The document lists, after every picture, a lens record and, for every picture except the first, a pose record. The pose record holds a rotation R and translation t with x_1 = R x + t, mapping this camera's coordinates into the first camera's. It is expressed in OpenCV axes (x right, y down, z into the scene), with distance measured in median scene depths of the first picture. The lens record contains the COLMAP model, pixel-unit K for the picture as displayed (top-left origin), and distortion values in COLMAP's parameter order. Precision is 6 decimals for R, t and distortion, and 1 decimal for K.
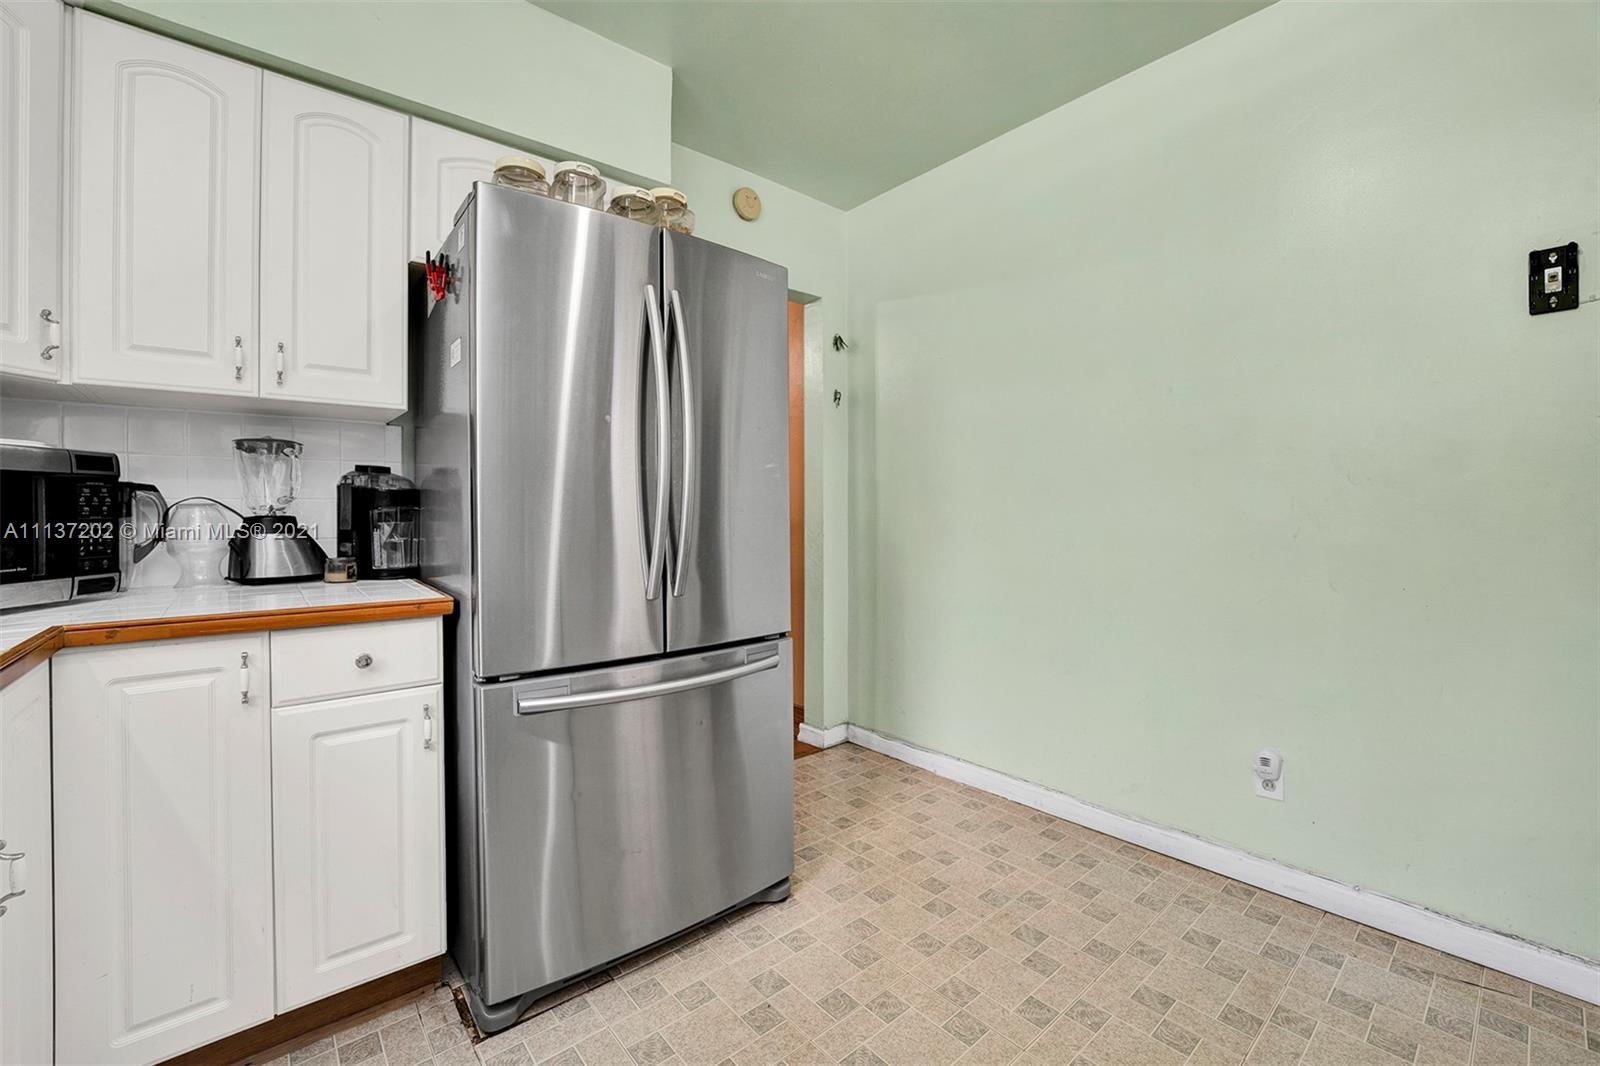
lens RADIAL K [[660.9, 0, 795.9], [0, 660.9, 514.8], [0, 0, 1]] dist [-0.019190, 0.000022]
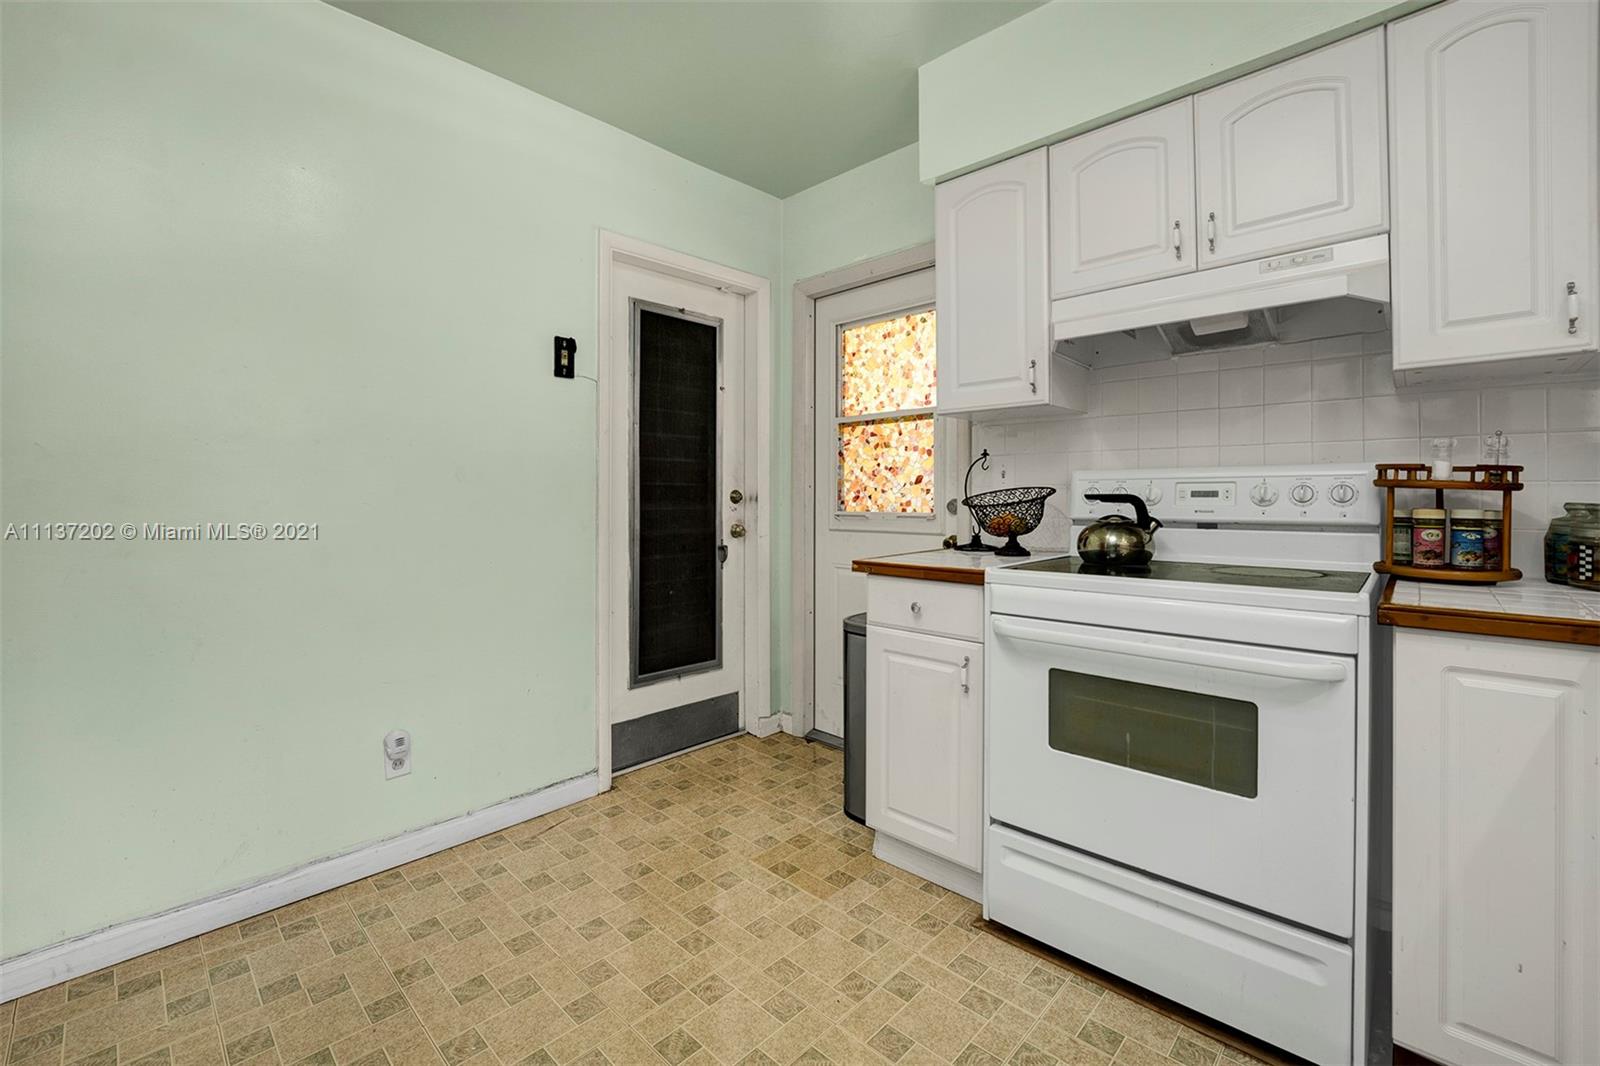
lens RADIAL K [[660.9, 0, 792.2], [0, 660.9, 500.0], [0, 0, 1]] dist [-0.019190, 0.000022]
pose [[-0.077800, 0.003553, 0.996963, -0.382644], [0.015194, 0.999882, -0.002378, -0.000717], [-0.996853, 0.014963, -0.077845, 0.444386]]
